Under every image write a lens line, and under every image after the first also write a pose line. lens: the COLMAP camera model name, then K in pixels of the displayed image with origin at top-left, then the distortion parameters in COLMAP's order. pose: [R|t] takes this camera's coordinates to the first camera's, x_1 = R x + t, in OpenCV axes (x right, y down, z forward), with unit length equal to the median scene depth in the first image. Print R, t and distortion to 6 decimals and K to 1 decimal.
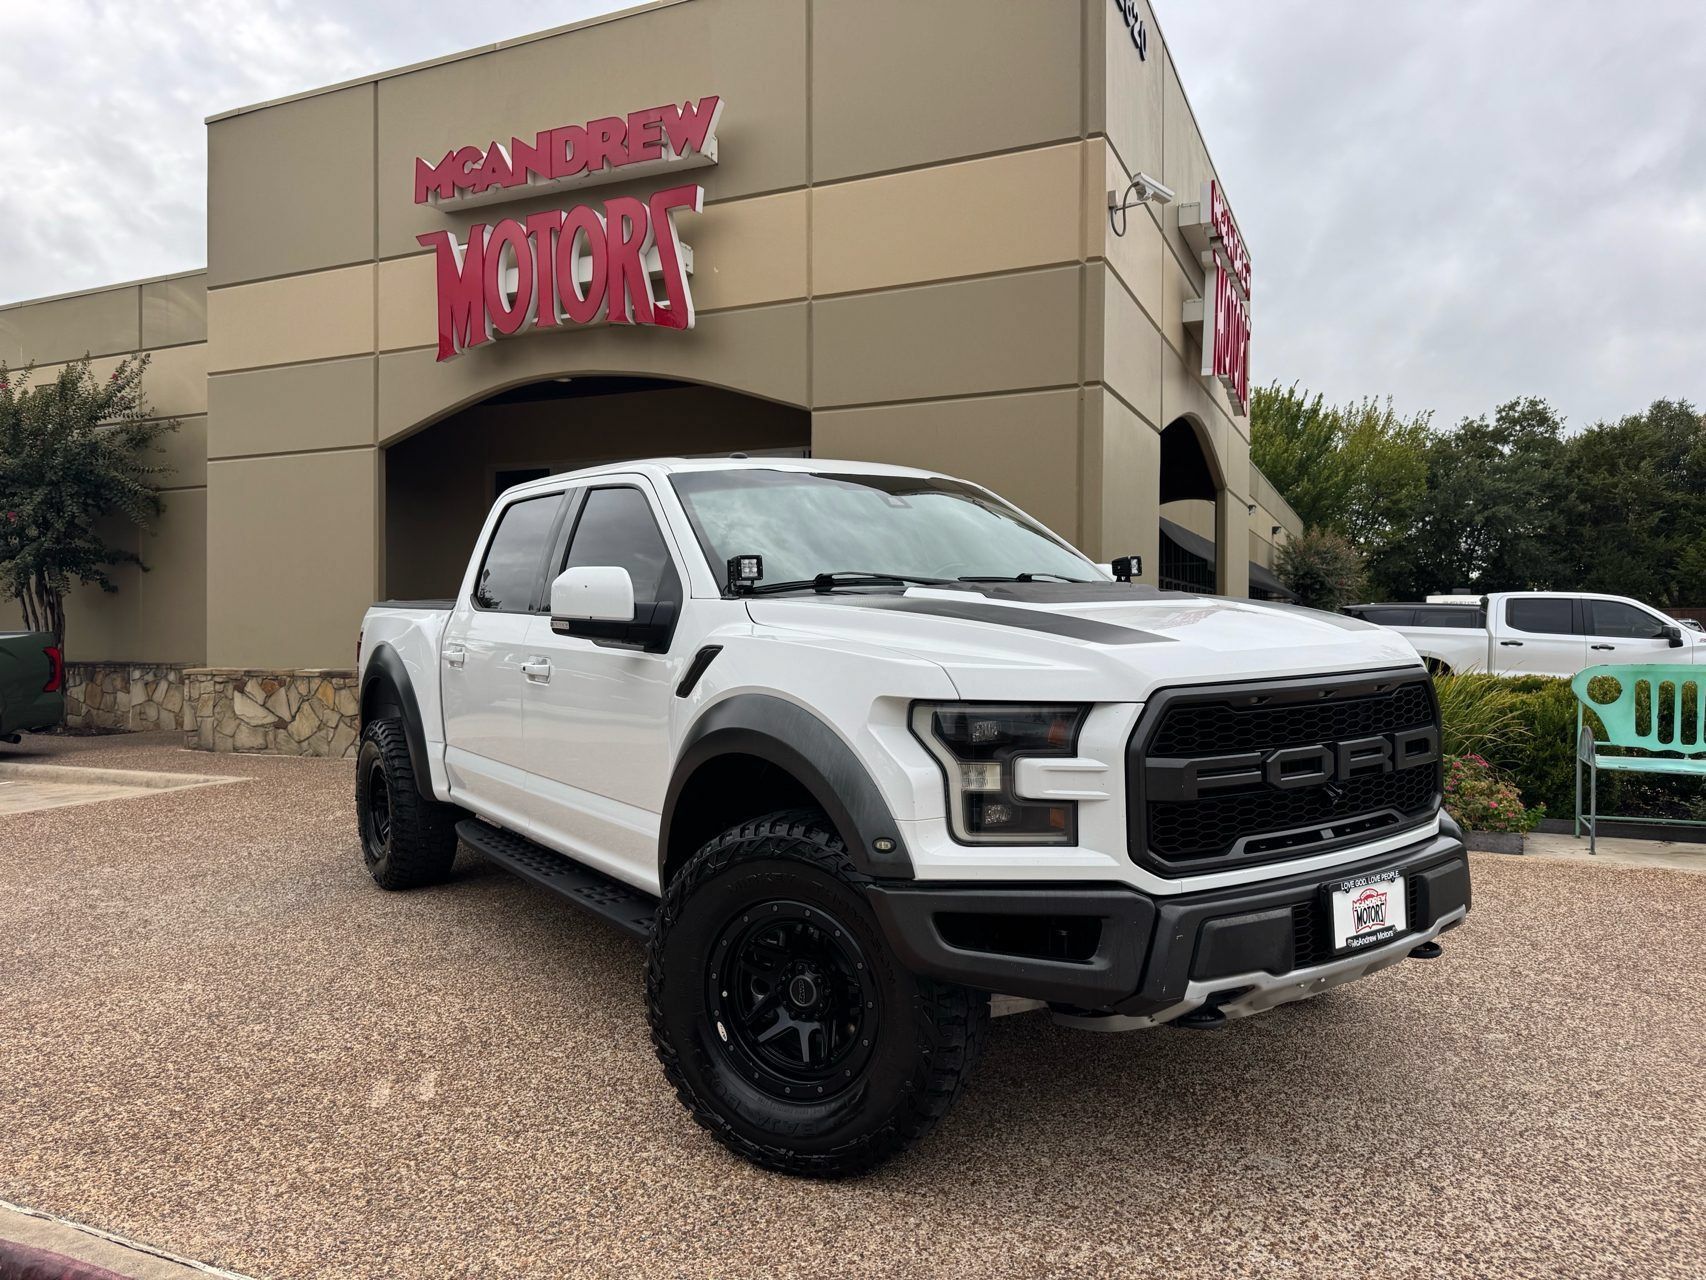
lens RADIAL K [[1177.9, 0, 846.7], [0, 1177.9, 633.6], [0, 0, 1]] dist [0.035679, -0.042366]
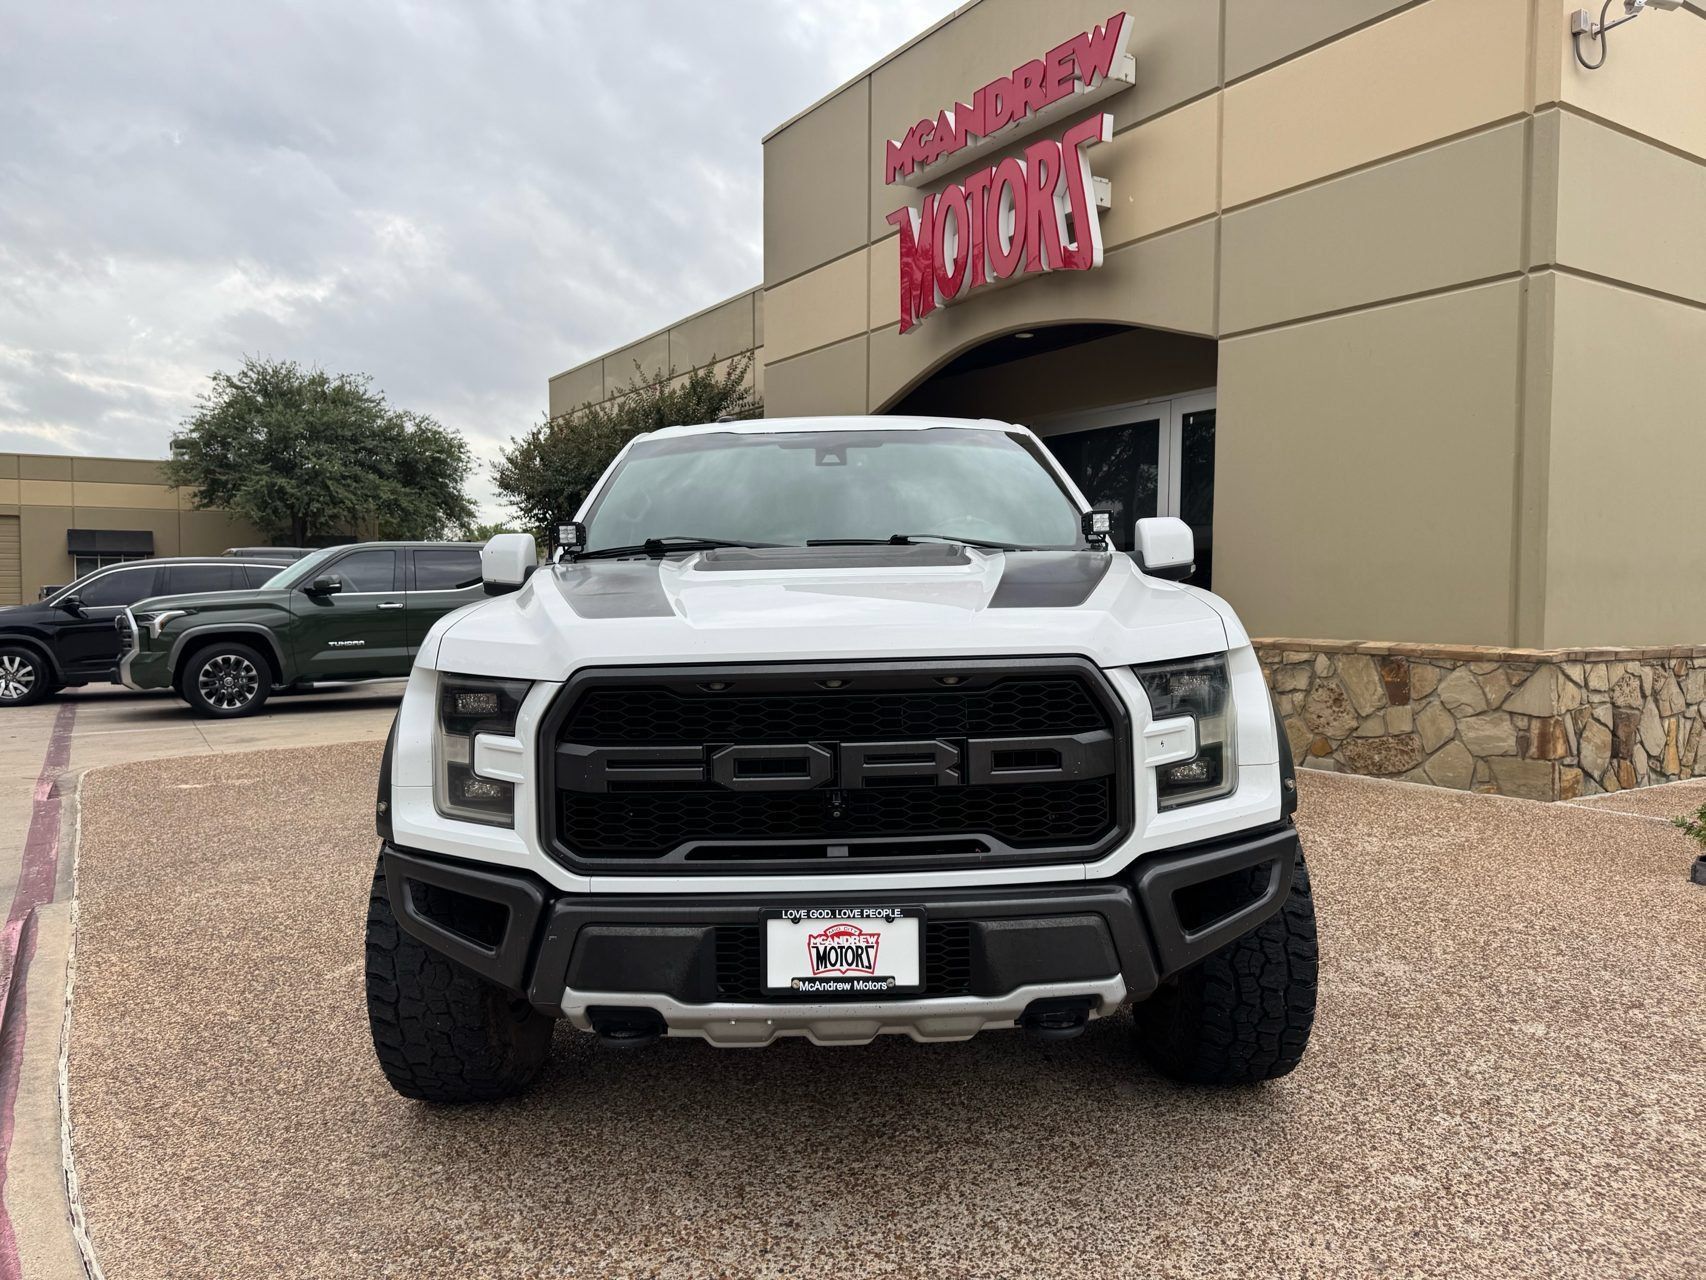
lens RADIAL K [[1169.4, 0, 853.0], [0, 1169.4, 640.0], [0, 0, 1]] dist [0.056725, -0.088923]
pose [[0.834511, 0.030159, -0.550165, 0.572961], [-0.004041, 0.998809, 0.048624, -0.011848], [0.550976, -0.038354, 0.833639, 0.221644]]
